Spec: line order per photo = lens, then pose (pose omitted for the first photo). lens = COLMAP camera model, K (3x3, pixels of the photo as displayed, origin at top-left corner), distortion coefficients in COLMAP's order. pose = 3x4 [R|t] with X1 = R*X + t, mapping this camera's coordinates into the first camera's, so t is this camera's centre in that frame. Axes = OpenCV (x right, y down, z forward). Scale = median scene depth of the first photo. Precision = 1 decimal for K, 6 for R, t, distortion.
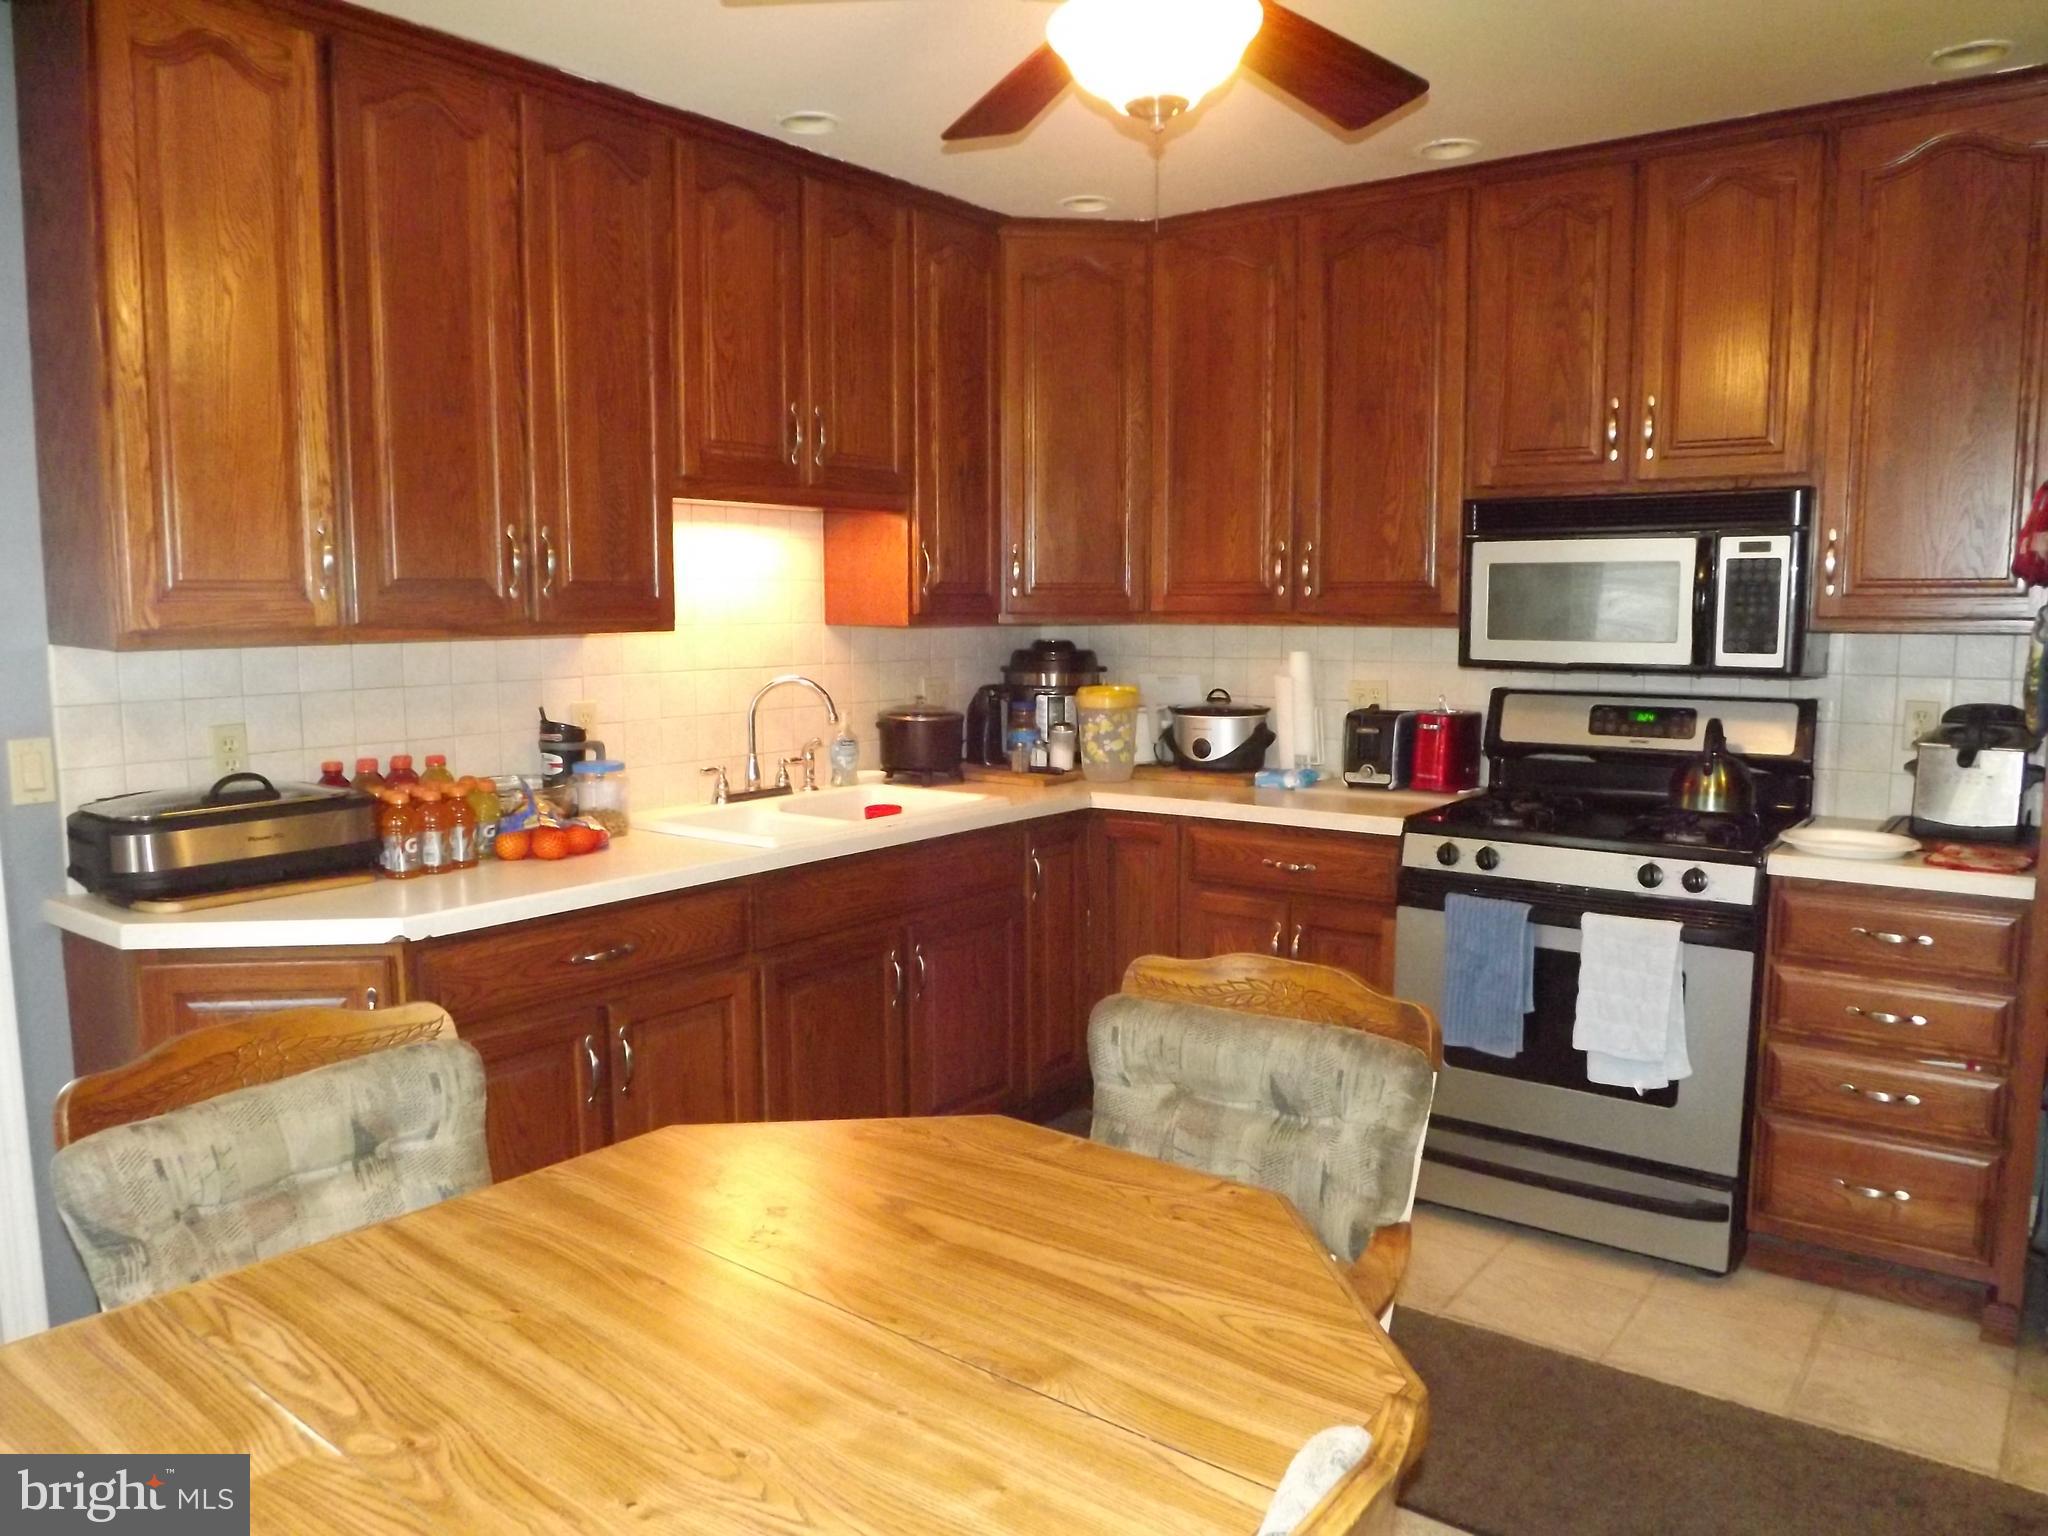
lens RADIAL K [[1479.8, 0, 1024.0], [0, 1479.8, 768.0], [0, 0, 1]] dist [-0.073991, 0.039244]
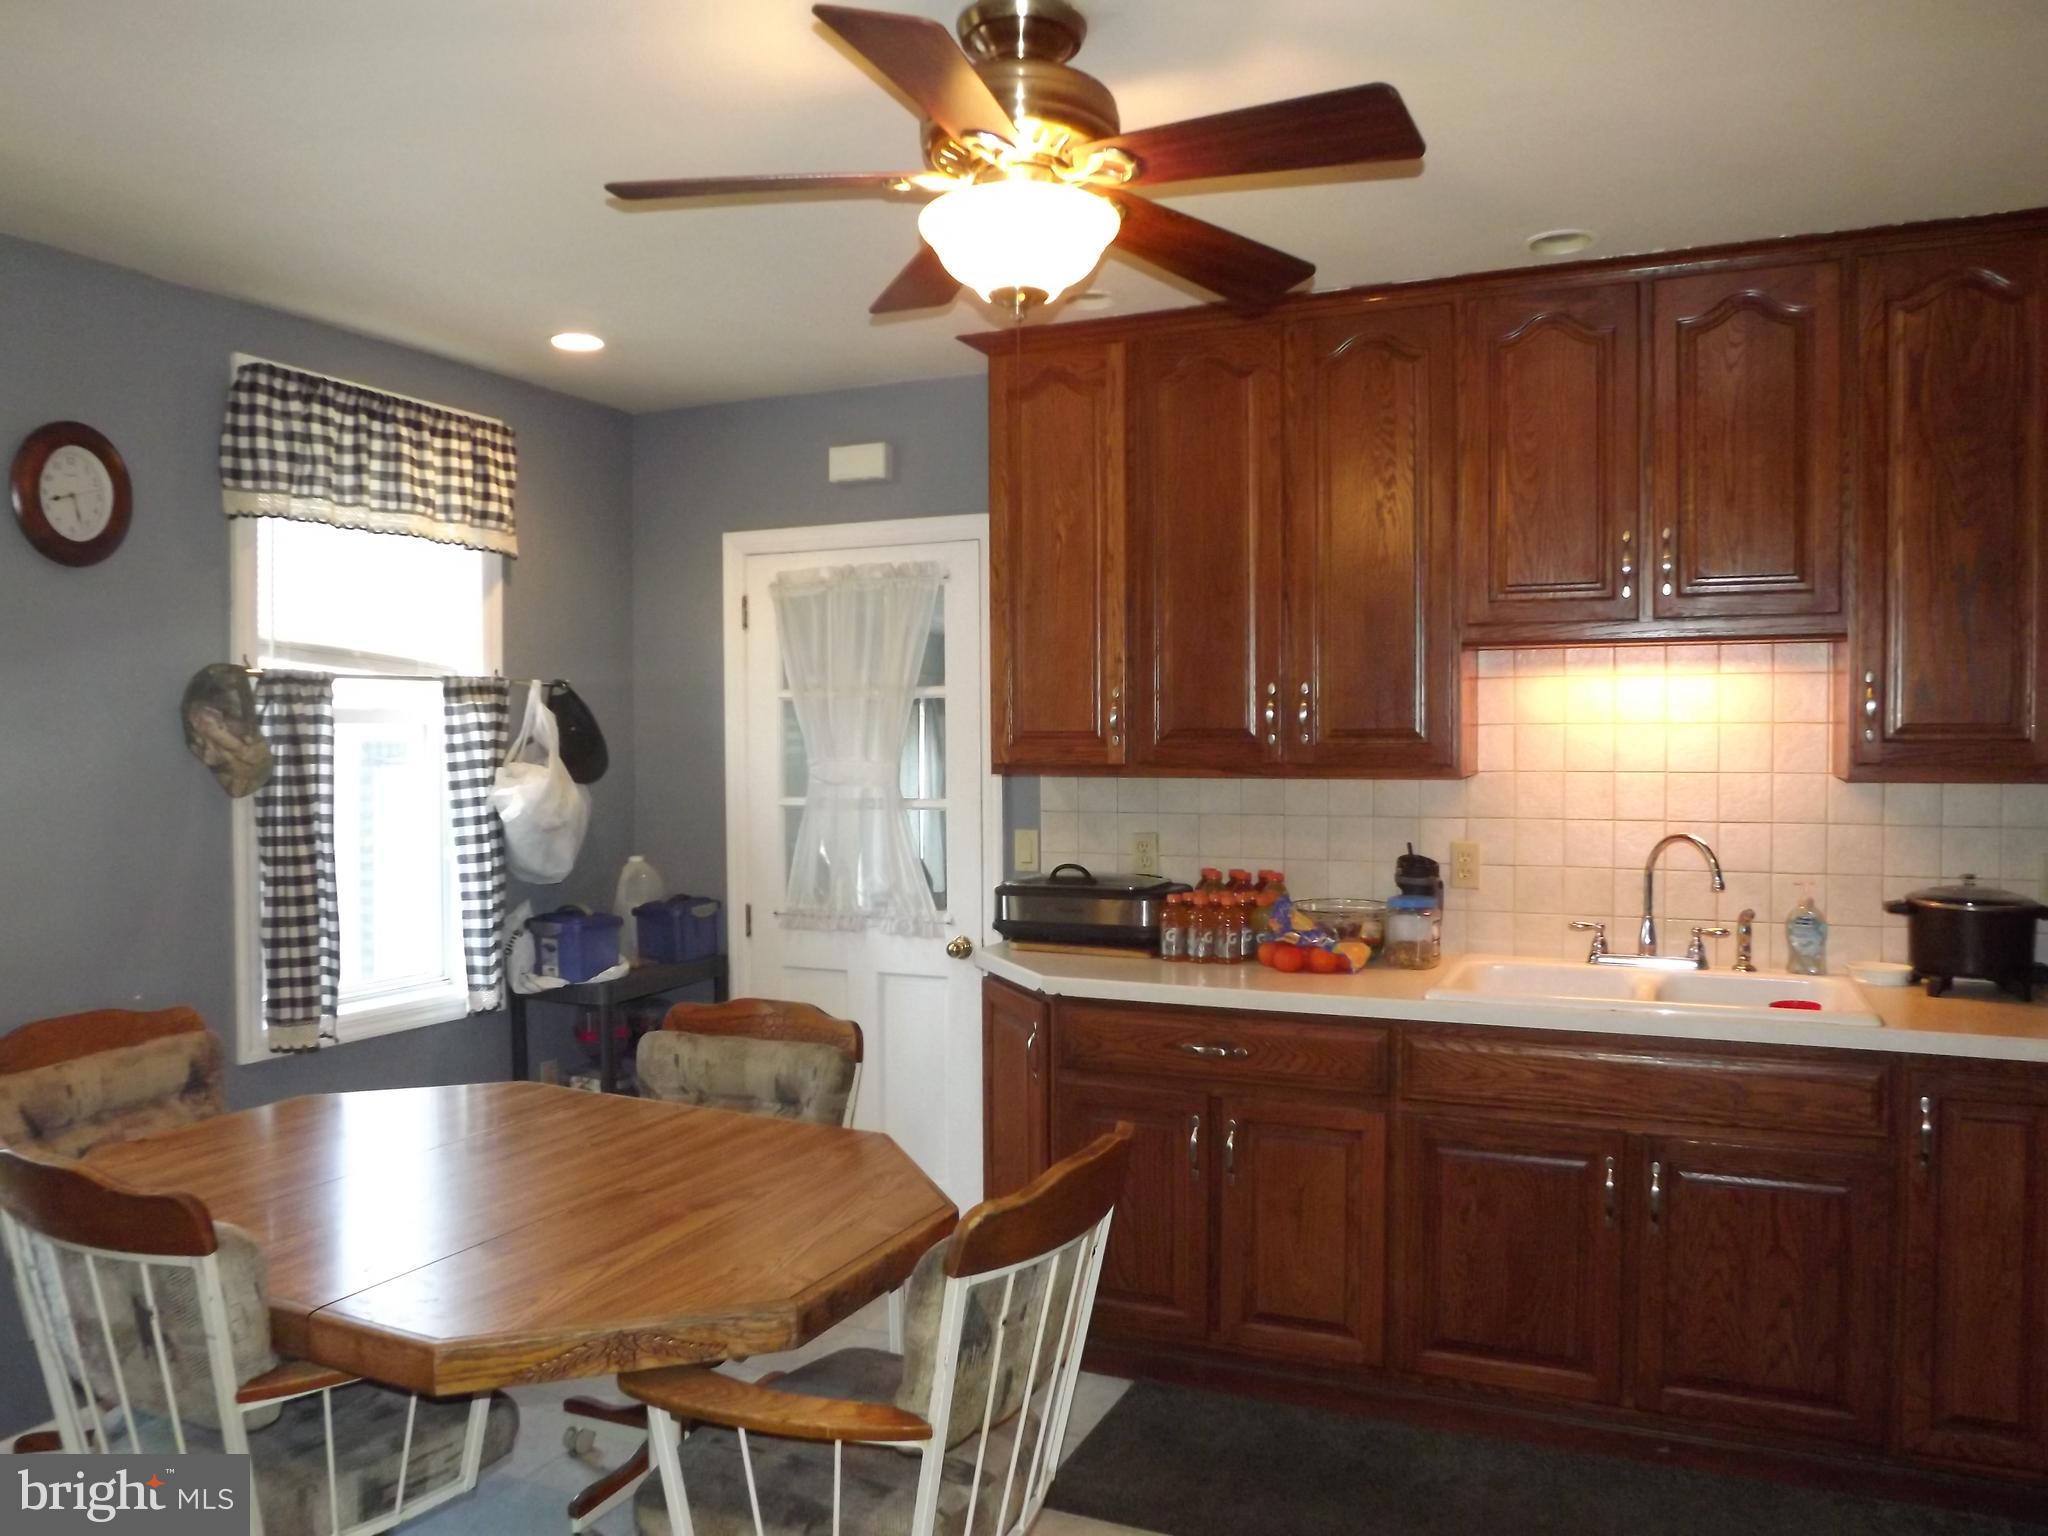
lens RADIAL K [[1442.0, 0, 1024.0], [0, 1442.0, 768.0], [0, 0, 1]] dist [0.001719, 0.001630]
pose [[0.248823, 0.017001, -0.968400, 0.704063], [-0.108051, 0.994092, -0.010311, -0.059648], [0.962503, 0.107202, 0.249190, 0.492899]]
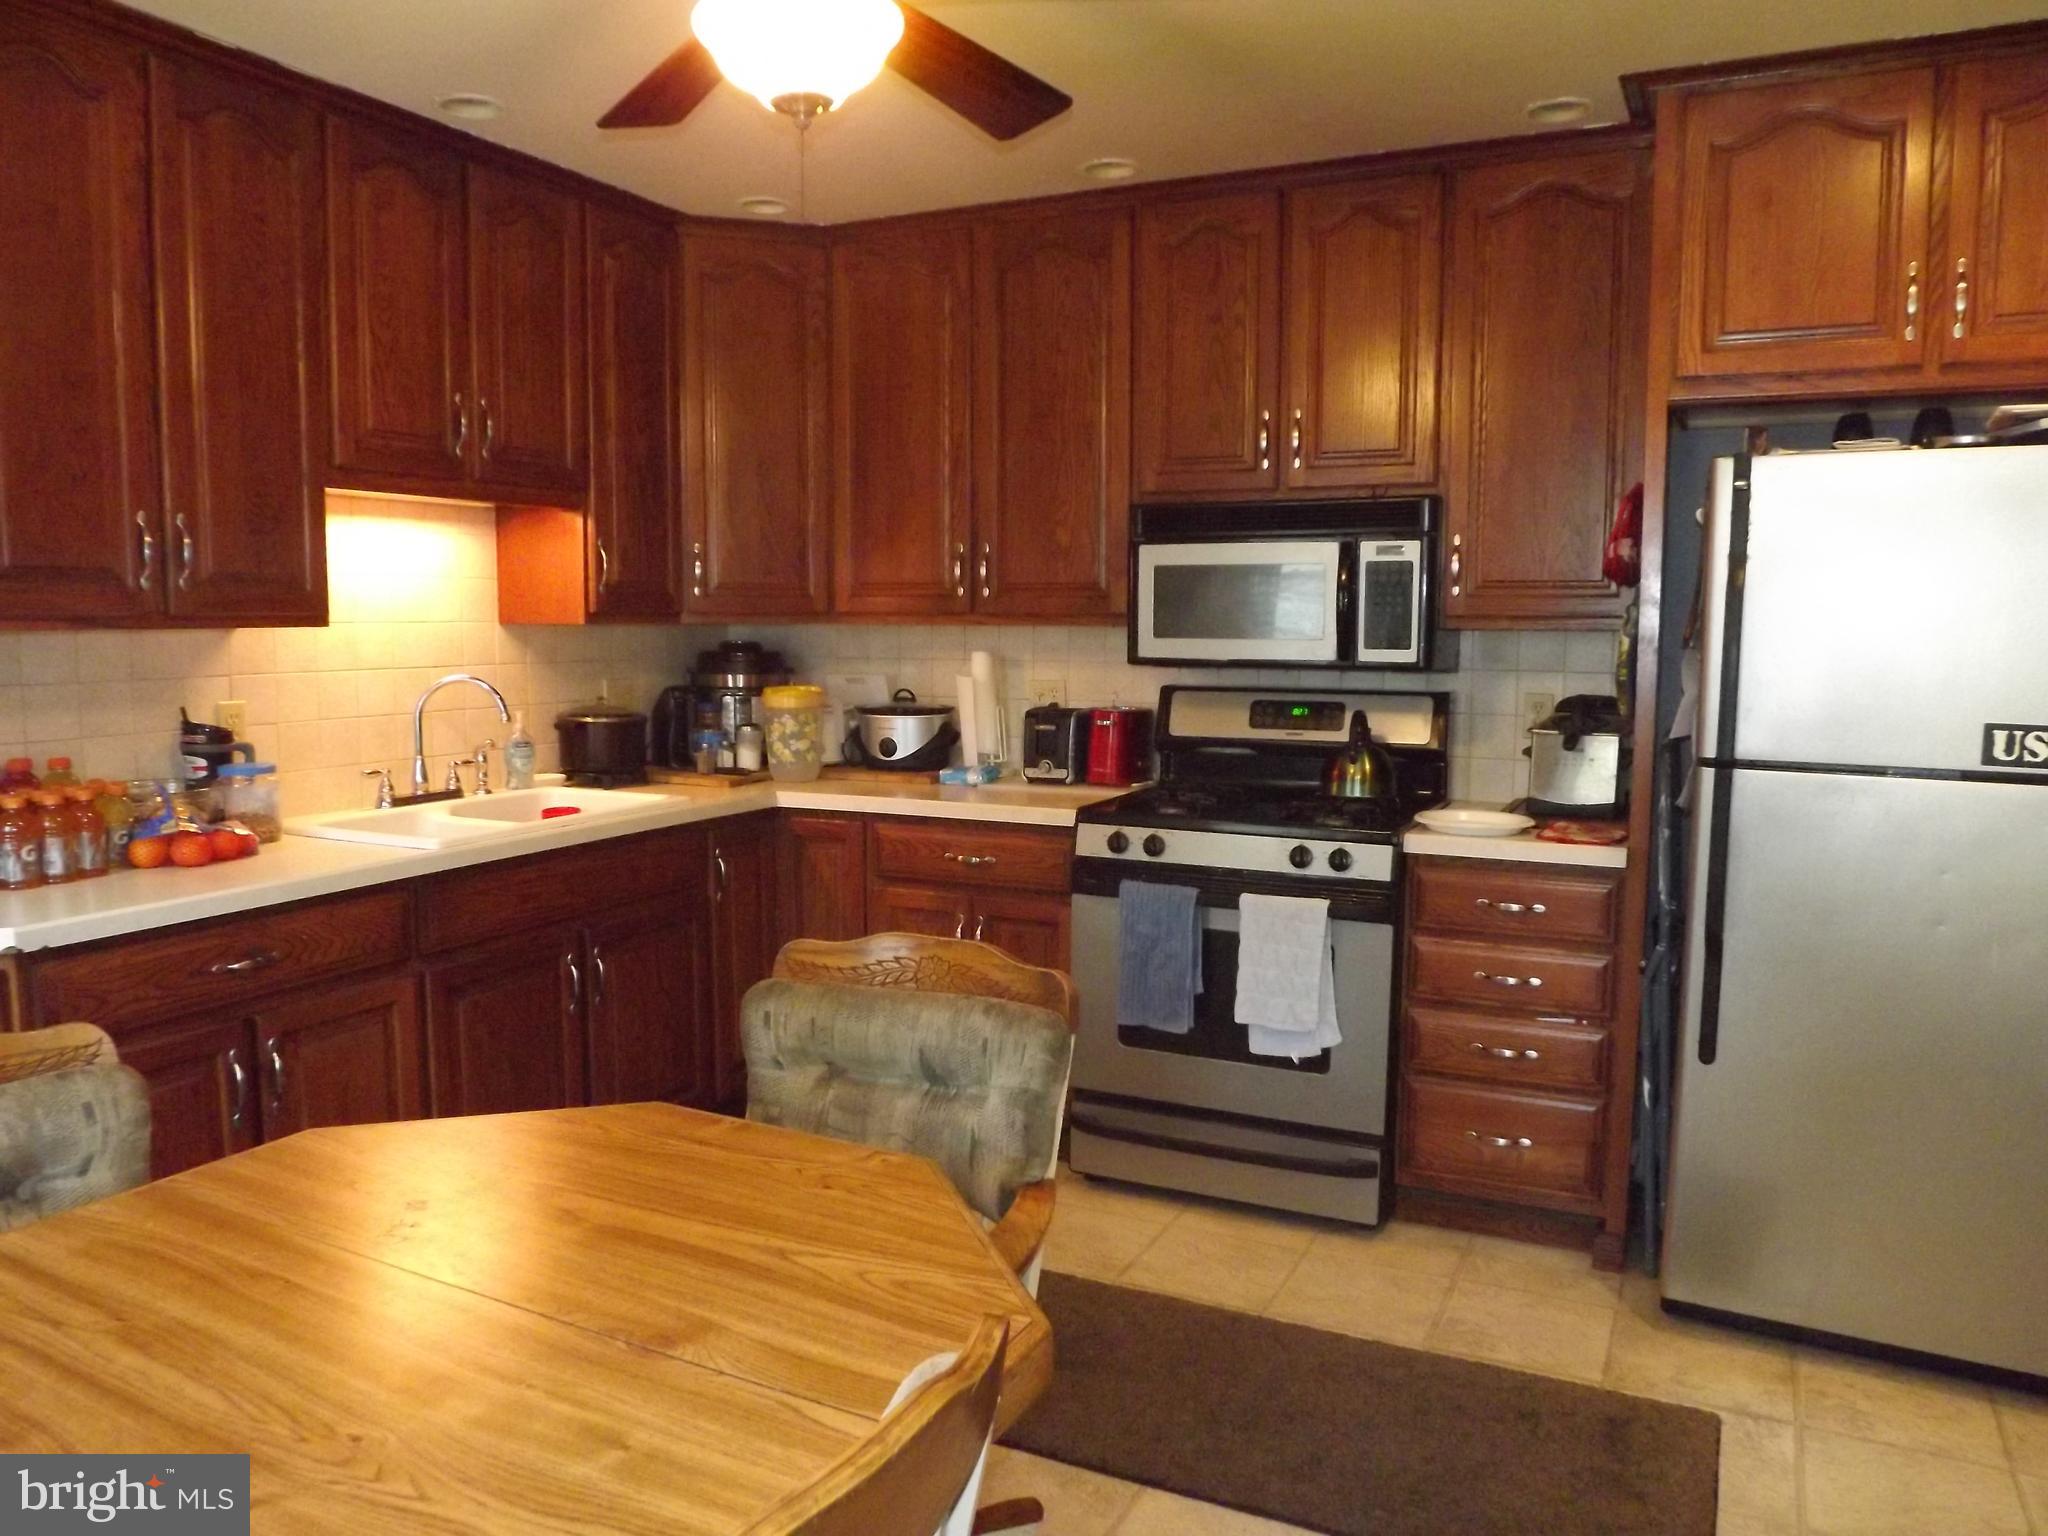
lens RADIAL K [[1472.4, 0, 1024.0], [0, 1472.4, 768.0], [0, 0, 1]] dist [-0.073413, 0.025767]
pose [[0.981088, -0.013650, 0.193081, 0.024553], [0.015157, 0.999865, -0.006331, 0.012596], [-0.192969, 0.009138, 0.981162, -0.013378]]
